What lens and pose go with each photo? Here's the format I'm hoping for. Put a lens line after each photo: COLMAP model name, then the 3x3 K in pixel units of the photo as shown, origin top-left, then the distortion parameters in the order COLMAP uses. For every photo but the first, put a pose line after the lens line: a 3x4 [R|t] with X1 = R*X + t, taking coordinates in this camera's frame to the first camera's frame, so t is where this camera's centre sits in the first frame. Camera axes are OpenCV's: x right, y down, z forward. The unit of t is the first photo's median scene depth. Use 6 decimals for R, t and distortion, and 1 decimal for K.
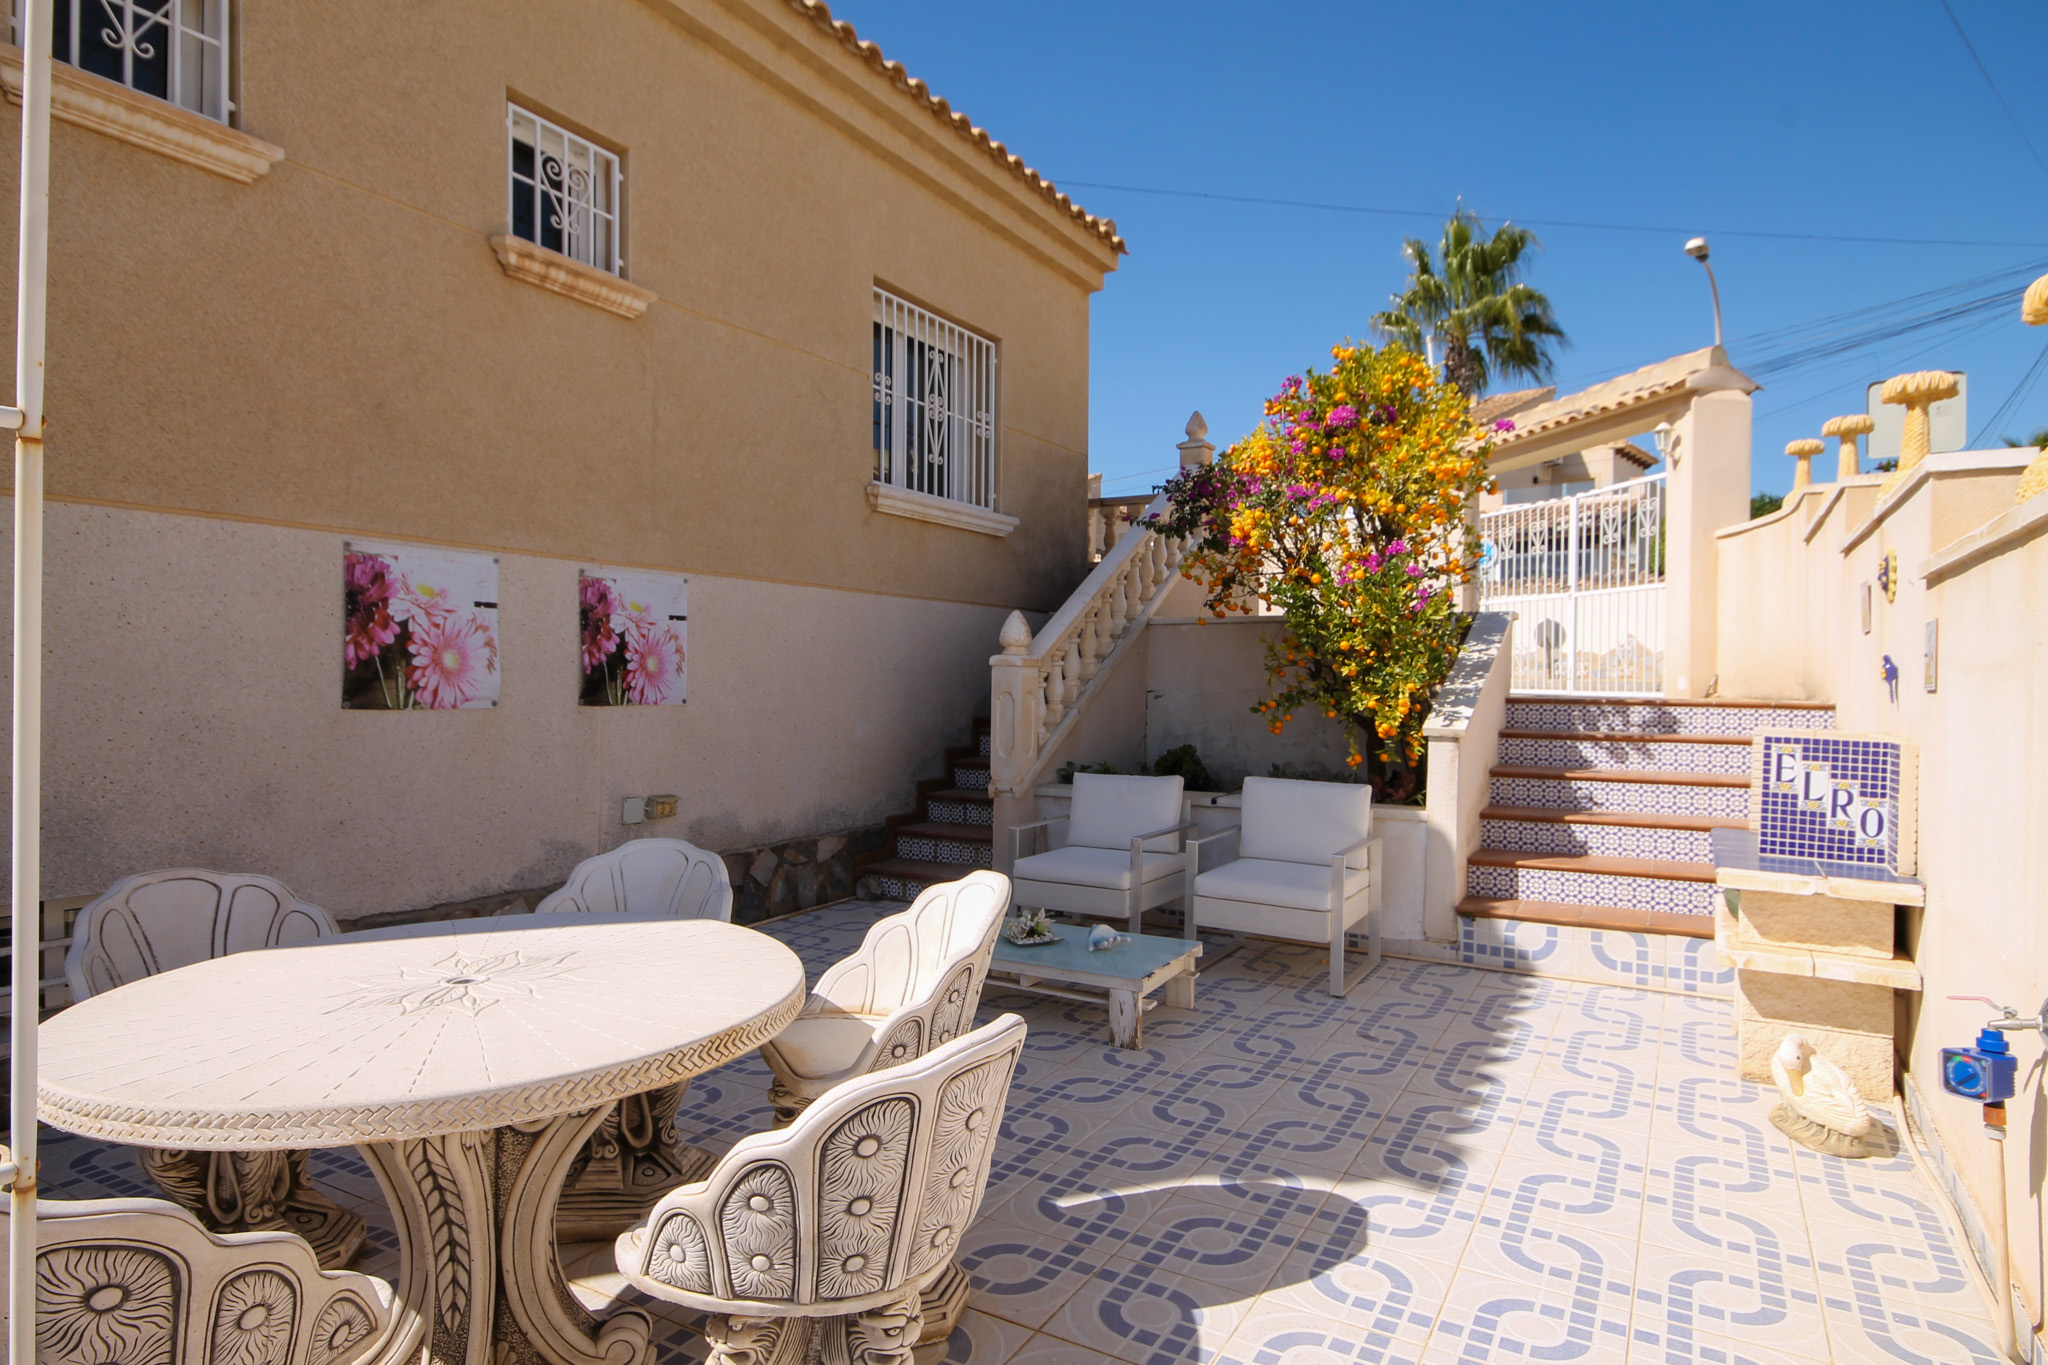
lens RADIAL K [[1152.8, 0, 1027.1], [0, 1152.8, 684.4], [0, 0, 1]] dist [0.000051, 0.000039]
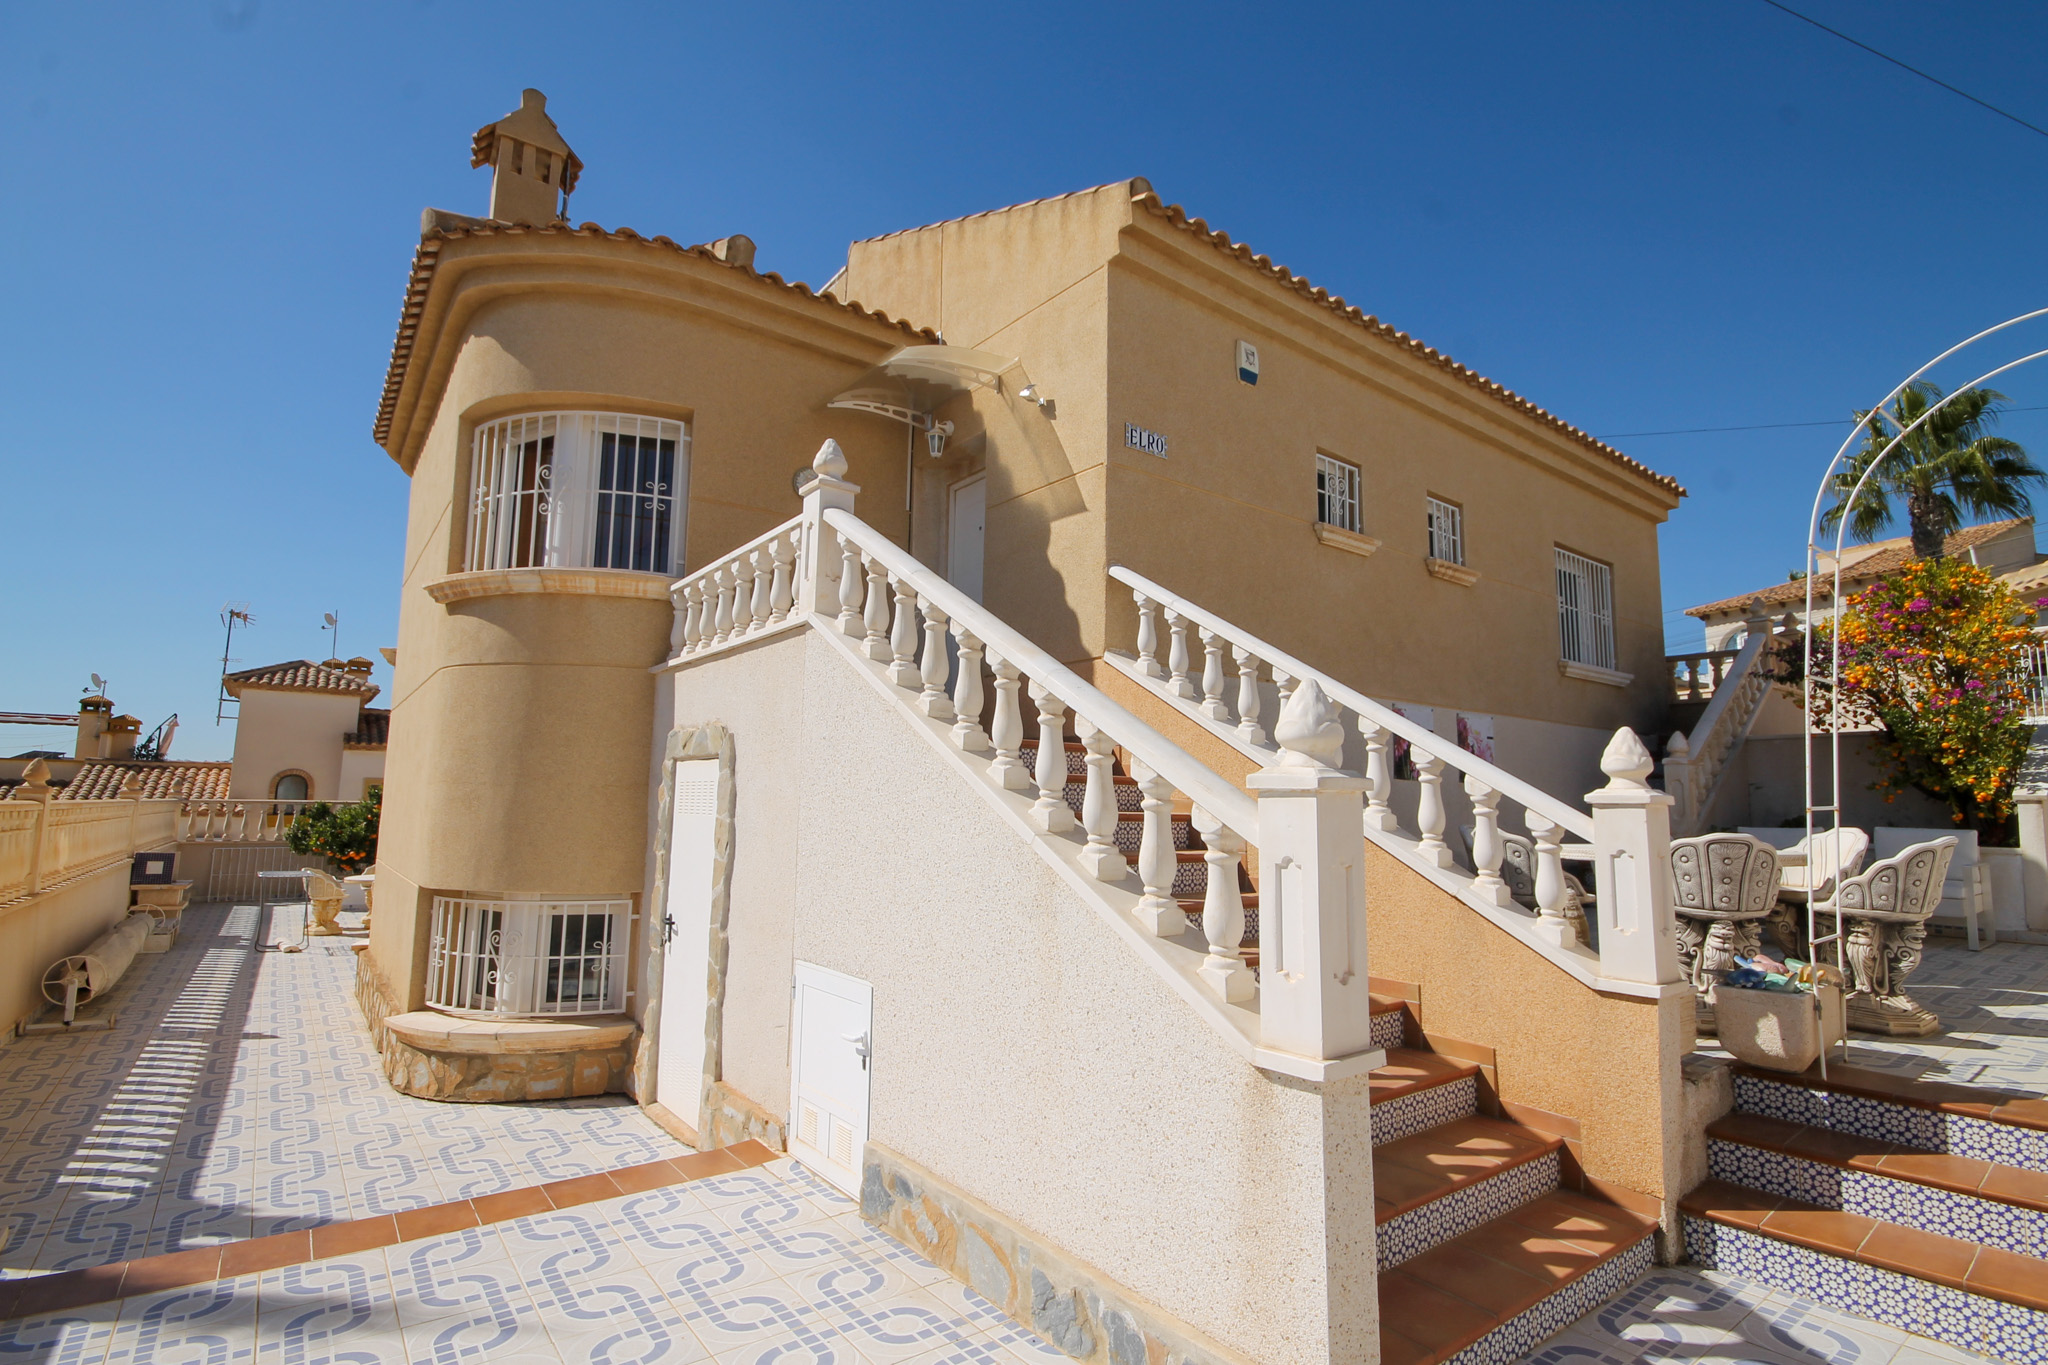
lens RADIAL K [[953.8, 0, 1013.6], [0, 953.8, 684.8], [0, 0, 1]] dist [-0.016973, -0.002999]
pose [[0.916669, -0.042977, -0.397330, -0.323700], [-0.009827, 0.991477, -0.129913, 0.053025], [0.399527, 0.122992, 0.908433, -0.594779]]
